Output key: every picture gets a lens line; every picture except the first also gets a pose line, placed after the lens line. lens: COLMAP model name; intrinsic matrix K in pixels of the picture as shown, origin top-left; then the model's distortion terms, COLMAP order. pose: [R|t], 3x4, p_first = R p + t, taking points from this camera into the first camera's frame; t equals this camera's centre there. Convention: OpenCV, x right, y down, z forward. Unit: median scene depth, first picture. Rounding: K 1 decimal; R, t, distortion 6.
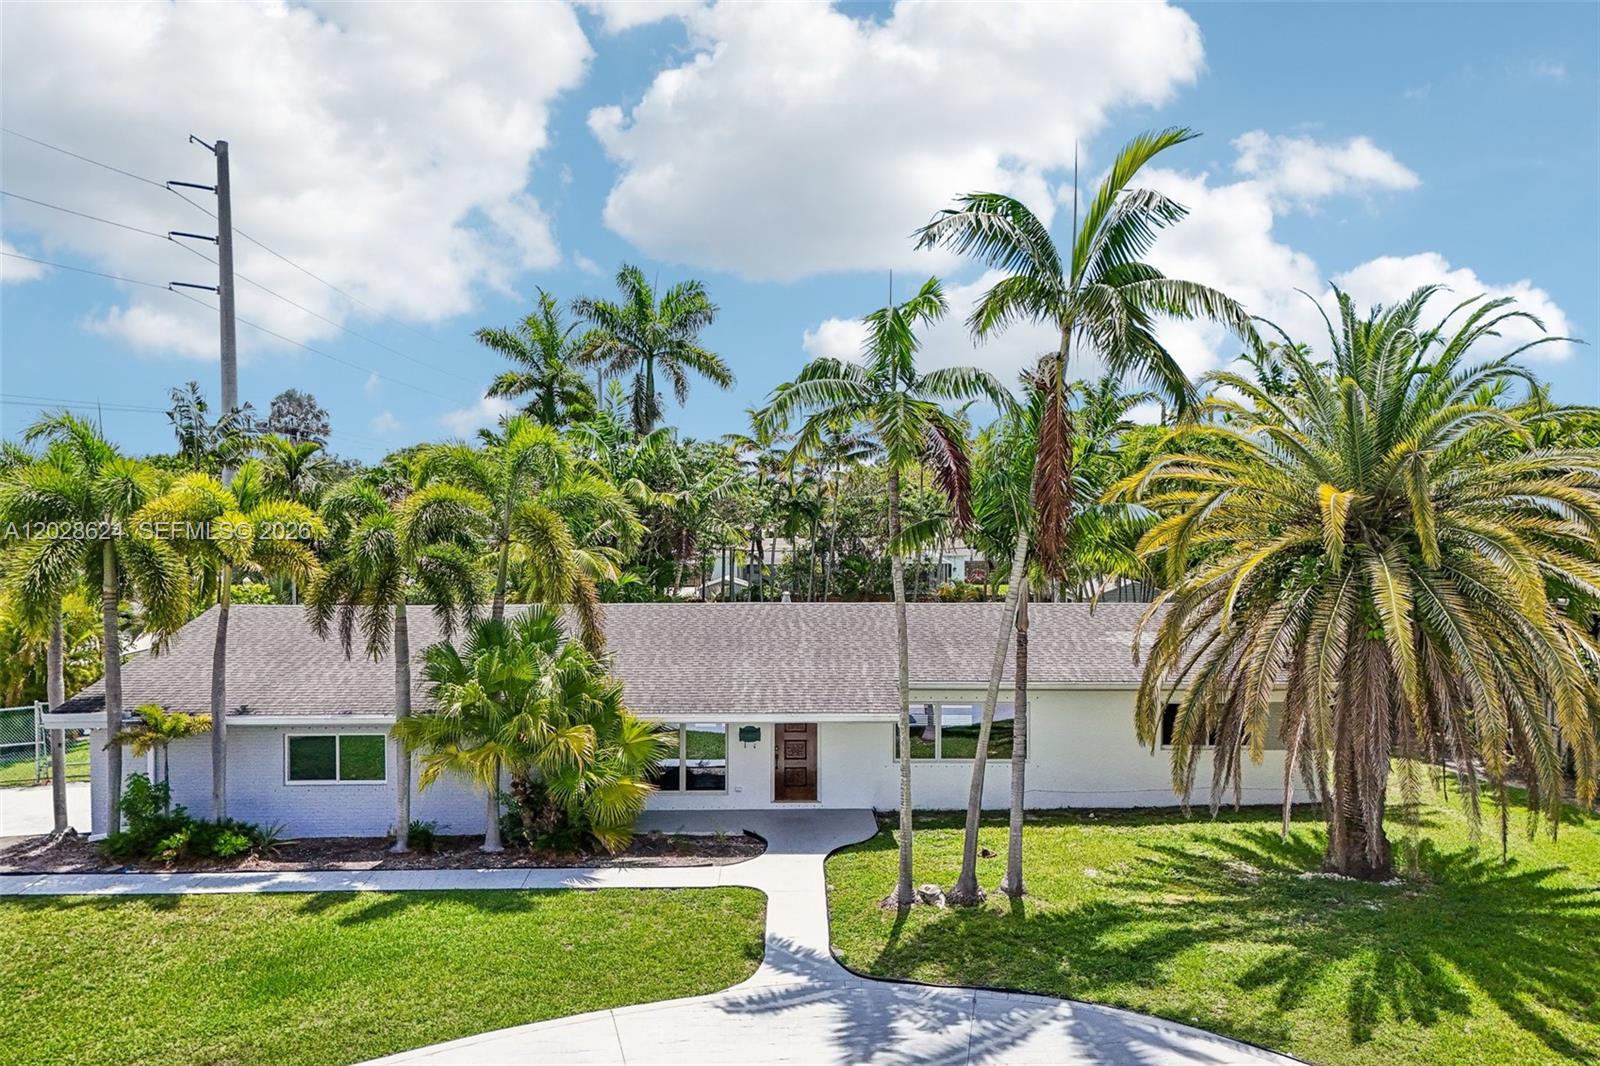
lens RADIAL K [[1185.3, 0, 792.5], [0, 1185.3, 529.7], [0, 0, 1]] dist [0.070020, -0.067311]
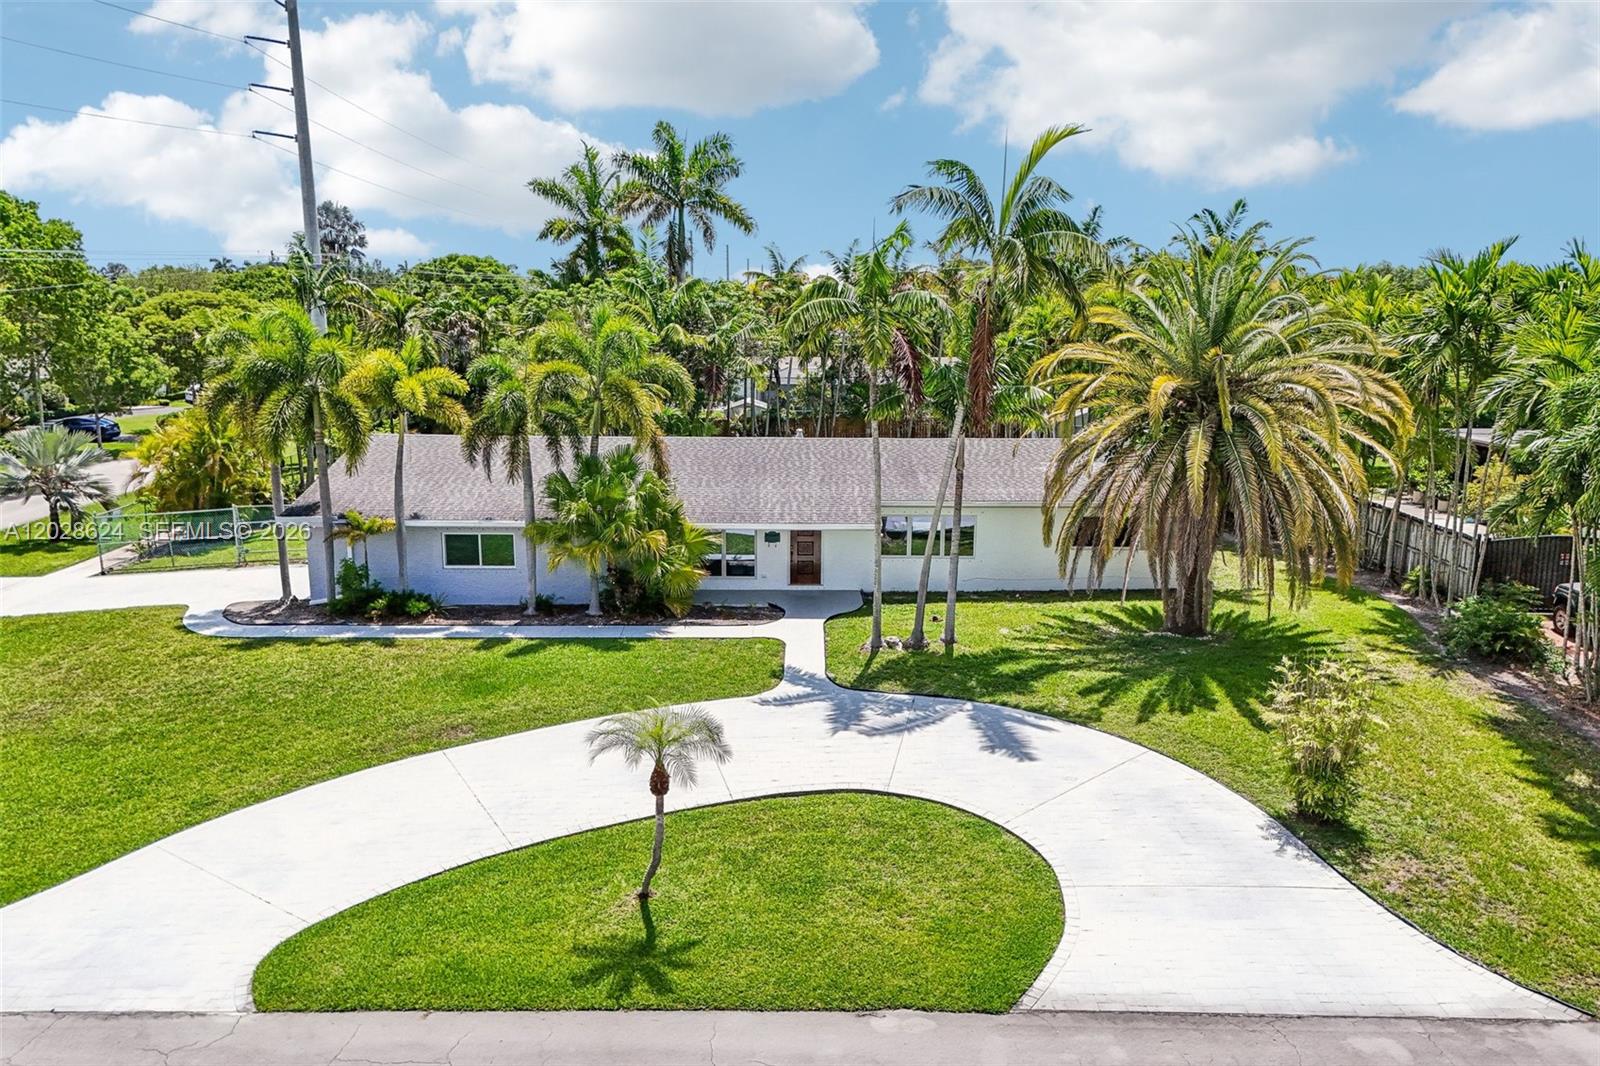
lens RADIAL K [[1185.3, 0, 795.2], [0, 1185.3, 530.1], [0, 0, 1]] dist [0.070020, -0.067311]
pose [[0.999921, 0.009038, -0.008729, 0.002800], [-0.007443, 0.985751, 0.168044, -0.078211], [0.010123, -0.167966, 0.985741, -0.413011]]
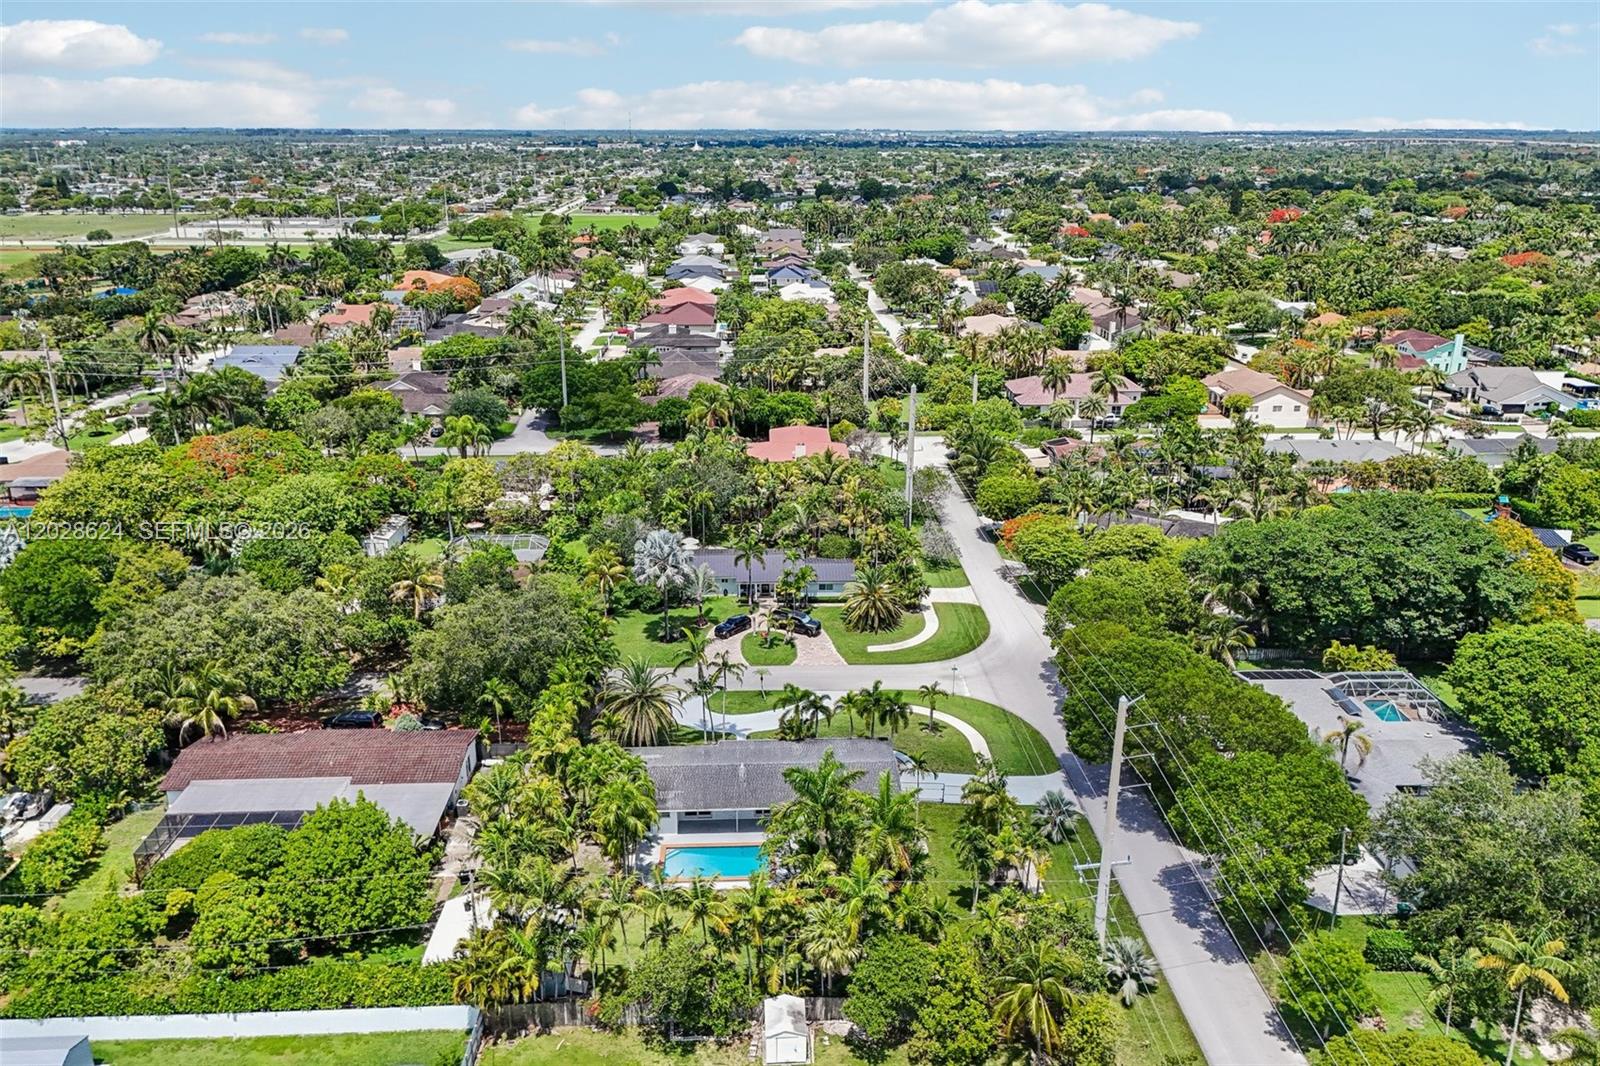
lens RADIAL K [[1185.3, 0, 818.7], [0, 1185.3, 500.2], [0, 0, 1]] dist [0.070020, -0.067311]
pose [[-0.998871, 0.010888, -0.046239, -0.116761], [-0.004476, 0.947482, 0.319777, -2.594072], [0.047292, 0.319623, -0.946364, 5.850073]]
